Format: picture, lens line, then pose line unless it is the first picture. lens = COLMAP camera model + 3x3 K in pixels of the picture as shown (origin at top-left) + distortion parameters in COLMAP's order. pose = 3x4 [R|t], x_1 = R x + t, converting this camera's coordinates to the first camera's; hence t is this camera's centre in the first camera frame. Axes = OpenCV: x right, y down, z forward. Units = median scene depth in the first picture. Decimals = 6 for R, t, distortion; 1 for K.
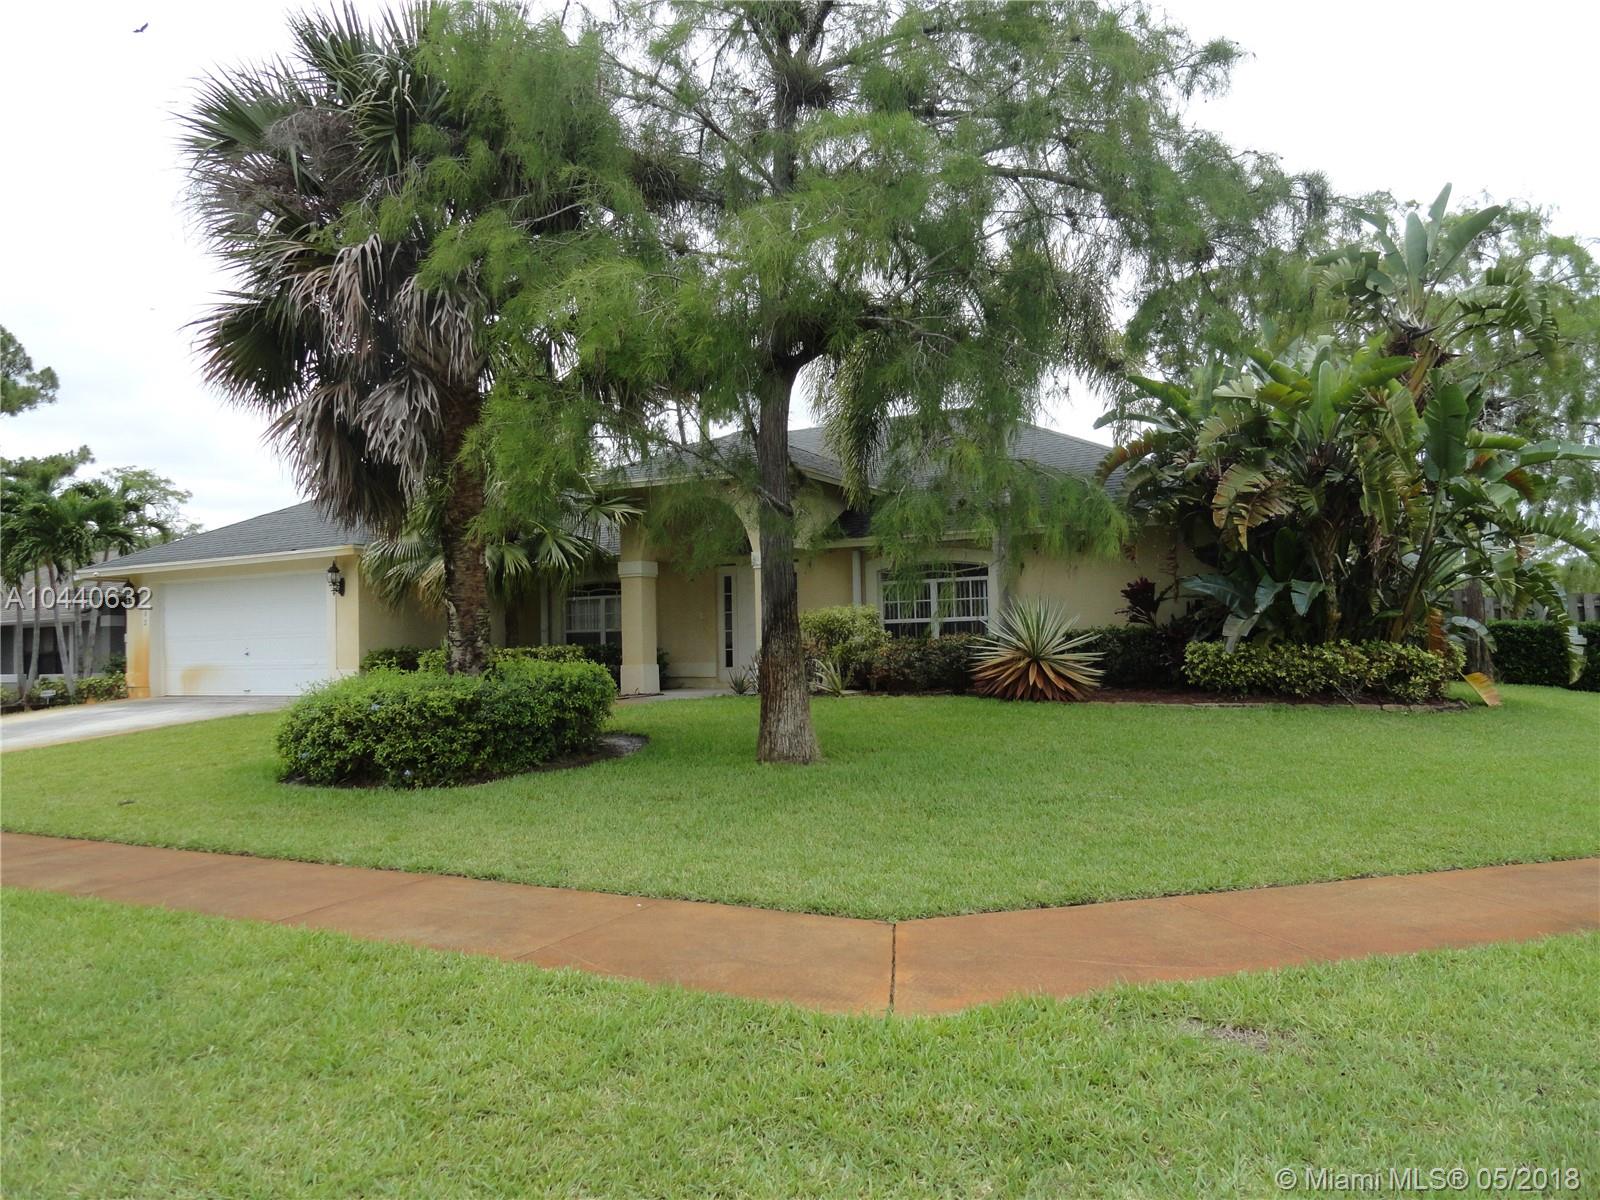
lens RADIAL K [[1097.2, 0, 800.0], [0, 1097.2, 600.0], [0, 0, 1]] dist [-0.002548, 0.002069]
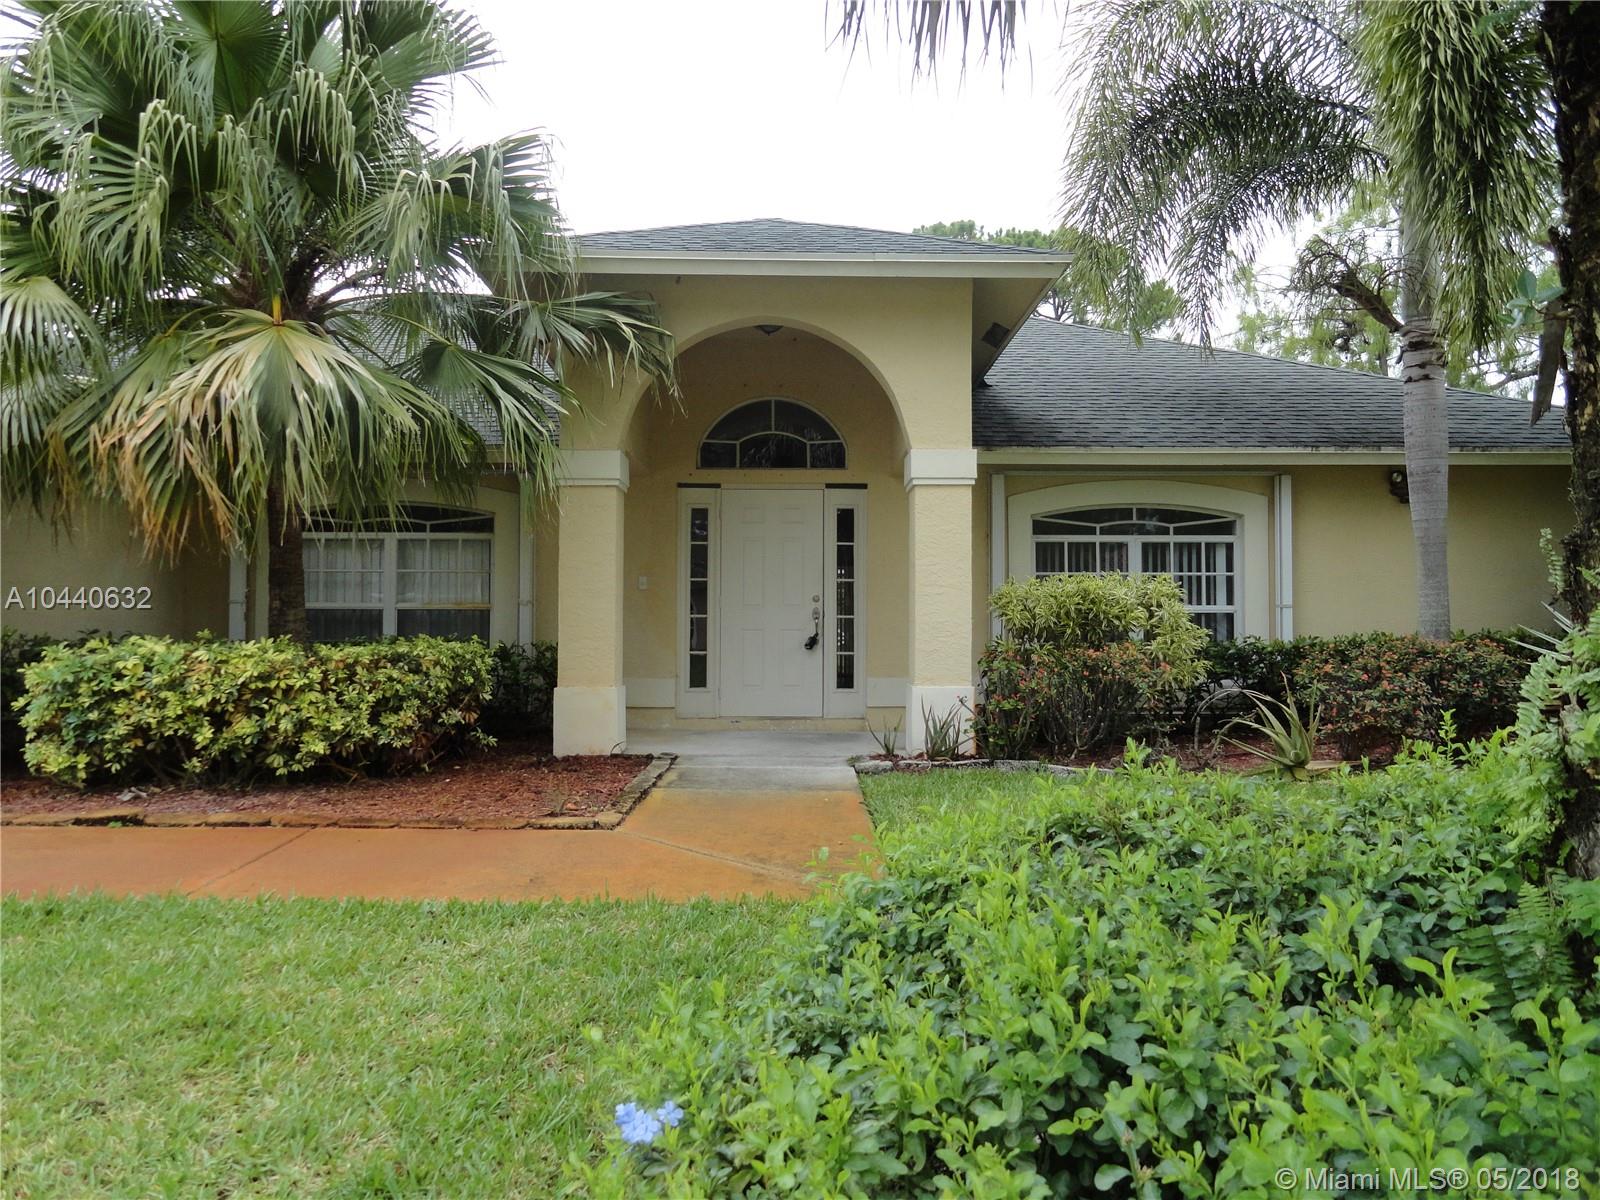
lens RADIAL K [[1097.2, 0, 800.0], [0, 1097.2, 600.0], [0, 0, 1]] dist [-0.002548, 0.002069]
pose [[0.884395, 0.039002, 0.465106, -0.379983], [-0.043081, 0.999070, -0.001858, 0.028867], [-0.464746, -0.018394, 0.885253, 0.768696]]
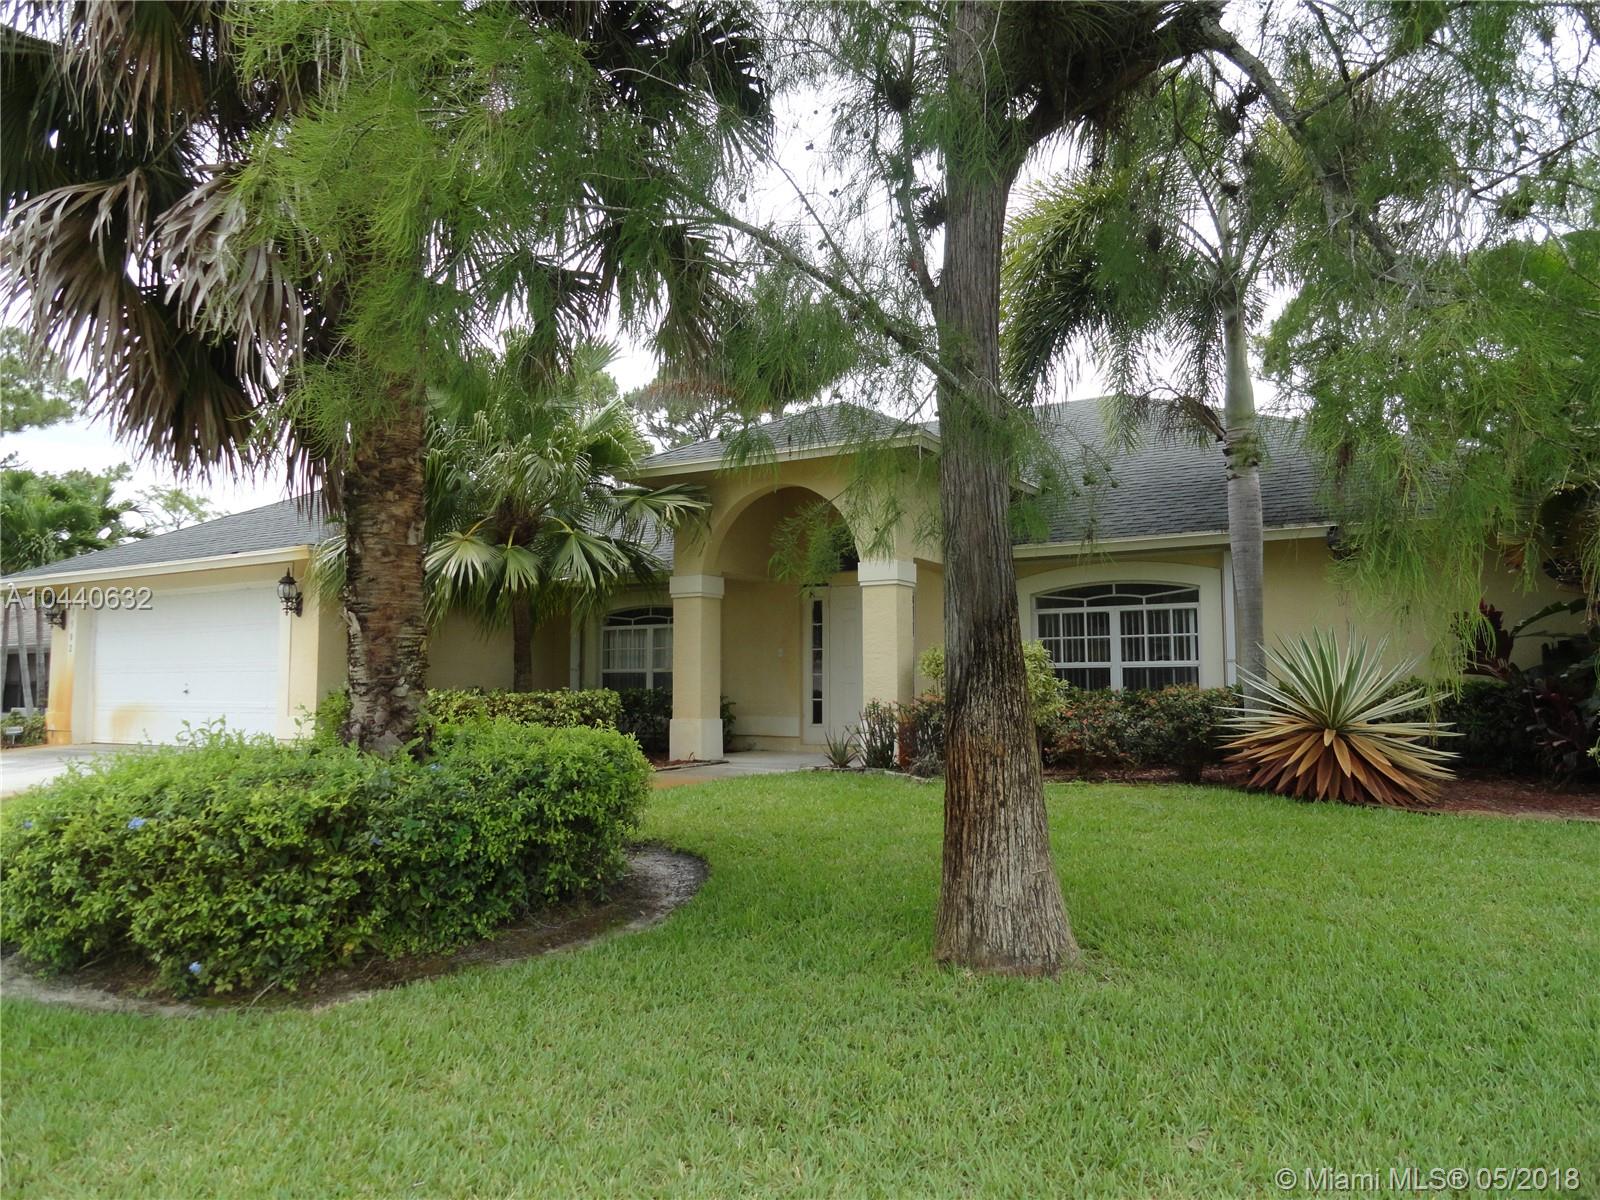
lens RADIAL K [[1097.2, 0, 800.0], [0, 1097.2, 600.0], [0, 0, 1]] dist [-0.002548, 0.002069]
pose [[0.998381, 0.016750, -0.054358, -0.054272], [-0.018862, 0.999077, -0.038592, 0.010029], [0.053661, 0.039555, 0.997775, 0.380834]]
